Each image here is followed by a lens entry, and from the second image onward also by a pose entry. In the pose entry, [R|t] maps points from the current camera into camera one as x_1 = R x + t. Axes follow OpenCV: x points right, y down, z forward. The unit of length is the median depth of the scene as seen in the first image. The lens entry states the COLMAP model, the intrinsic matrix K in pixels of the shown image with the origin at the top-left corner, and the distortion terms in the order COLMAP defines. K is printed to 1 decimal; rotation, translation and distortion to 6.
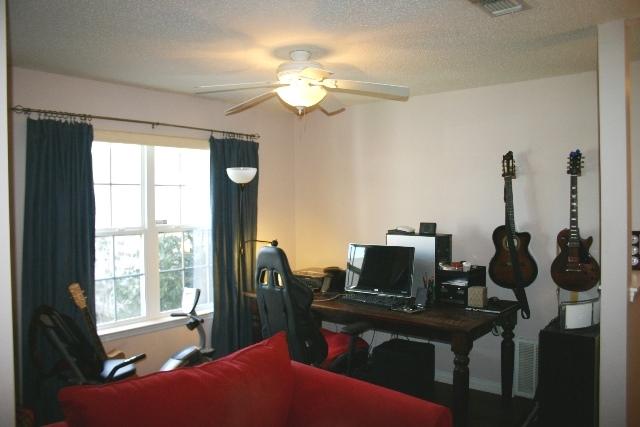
lens RADIAL K [[516.0, 0, 320.0], [0, 516.0, 208.1], [0, 0, 1]] dist [-0.156679, 0.130252]
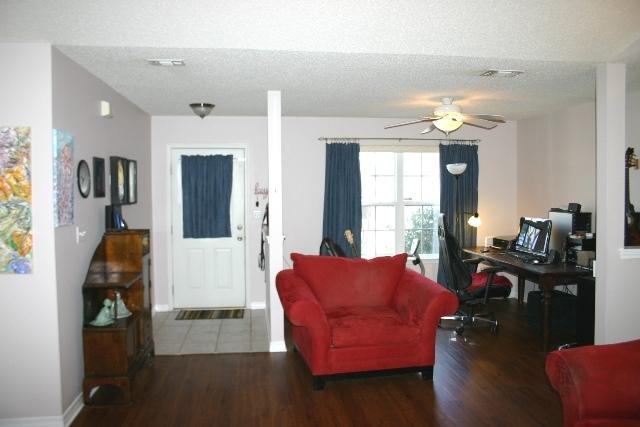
lens RADIAL K [[516.0, 0, 320.0], [0, 516.0, 212.6], [0, 0, 1]] dist [-0.156679, 0.130252]
pose [[0.730184, 0.035973, -0.682303, 0.621608], [-0.008481, 0.999013, 0.043594, 0.002023], [0.683198, -0.026045, 0.729768, -0.395744]]
